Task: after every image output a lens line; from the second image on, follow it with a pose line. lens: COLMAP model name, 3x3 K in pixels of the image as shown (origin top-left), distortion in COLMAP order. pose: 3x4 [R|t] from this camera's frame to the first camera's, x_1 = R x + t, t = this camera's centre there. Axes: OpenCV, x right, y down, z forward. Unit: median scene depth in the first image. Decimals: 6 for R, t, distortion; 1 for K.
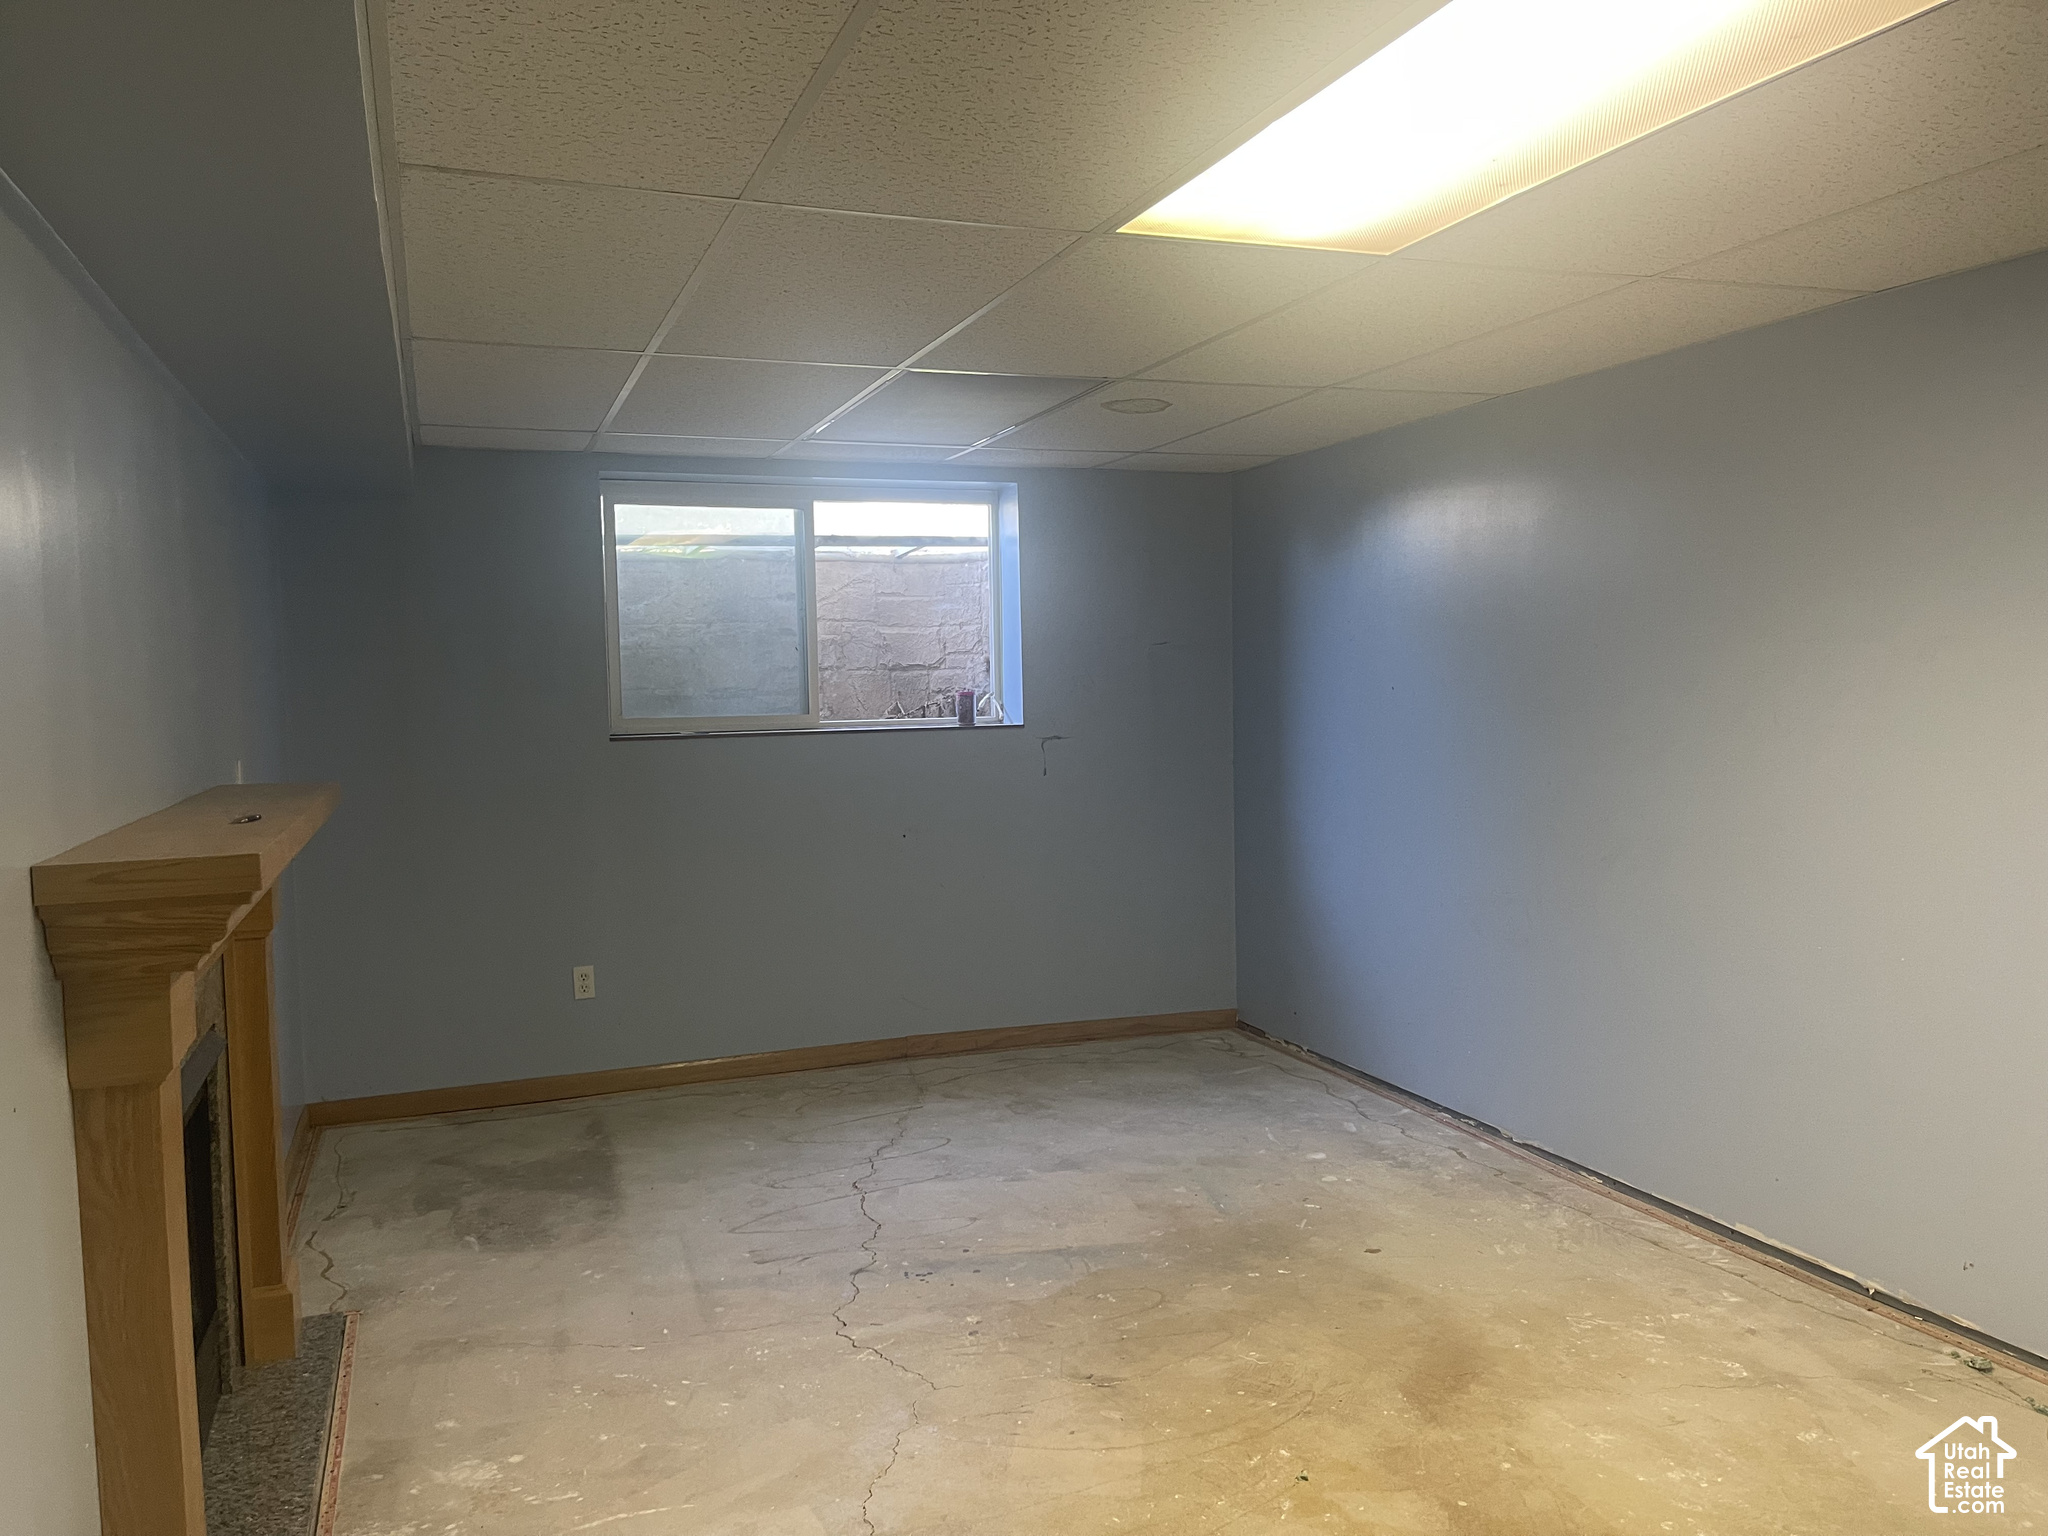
lens RADIAL K [[1552.6, 0, 1029.0], [0, 1552.6, 778.4], [0, 0, 1]] dist [0.033642, -0.036357]
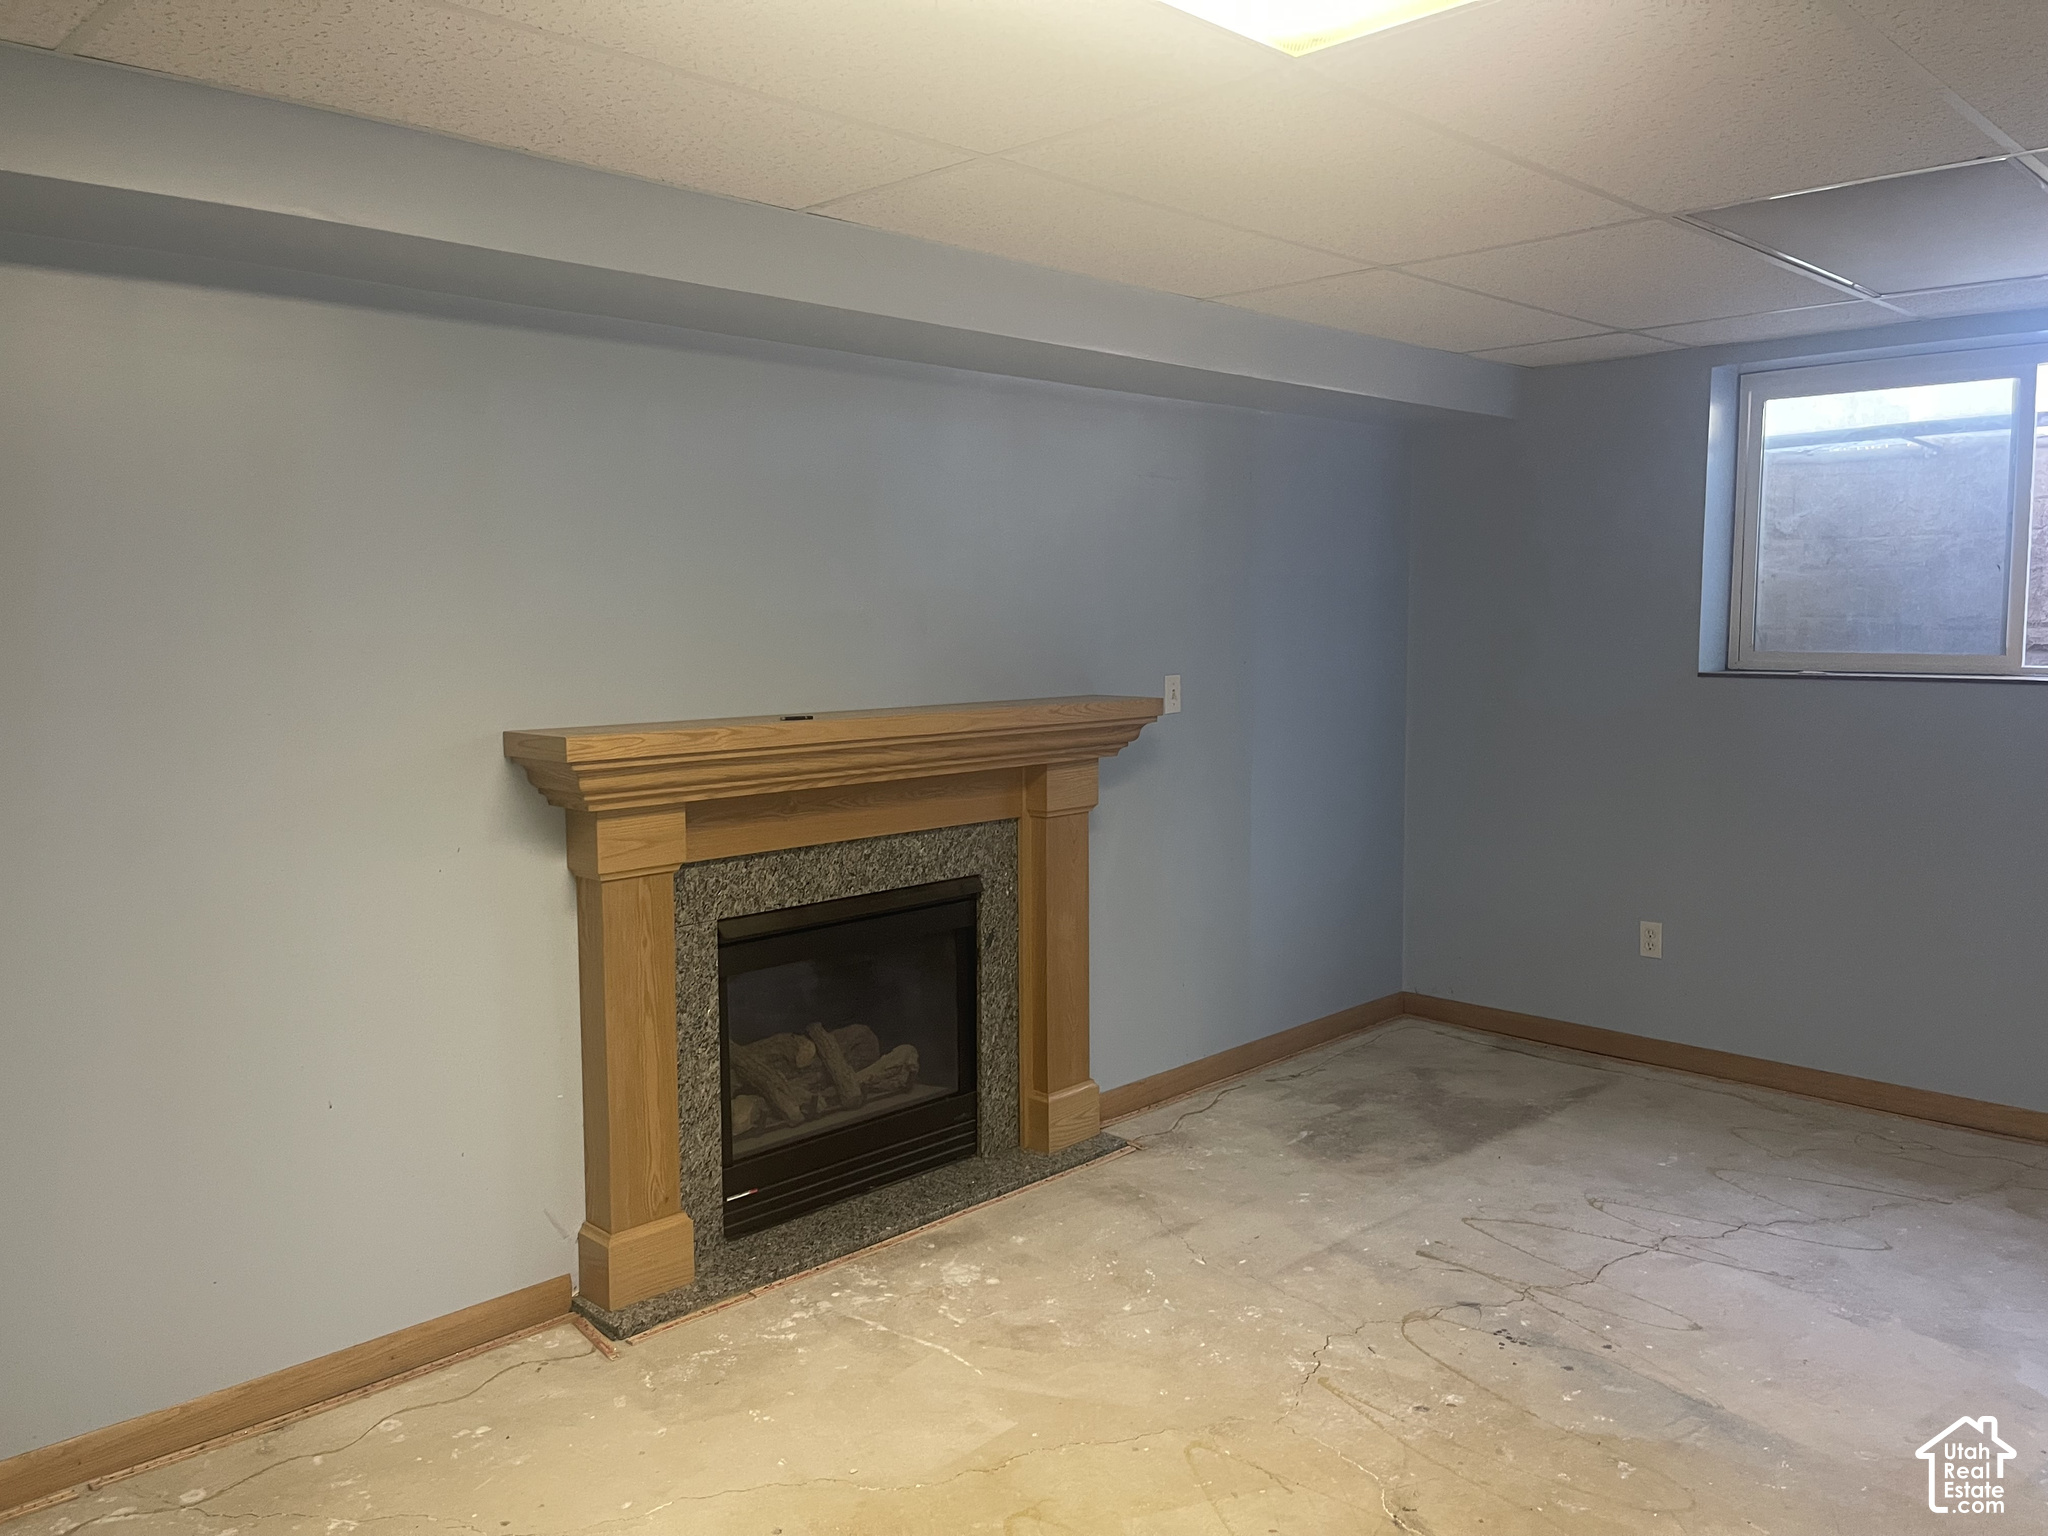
lens RADIAL K [[1552.6, 0, 1029.0], [0, 1552.6, 756.5], [0, 0, 1]] dist [0.033642, -0.036357]
pose [[0.407636, 0.104983, -0.907090, 0.444824], [-0.060485, 0.994292, 0.087895, -0.039154], [0.911139, 0.019036, 0.411659, 0.337660]]
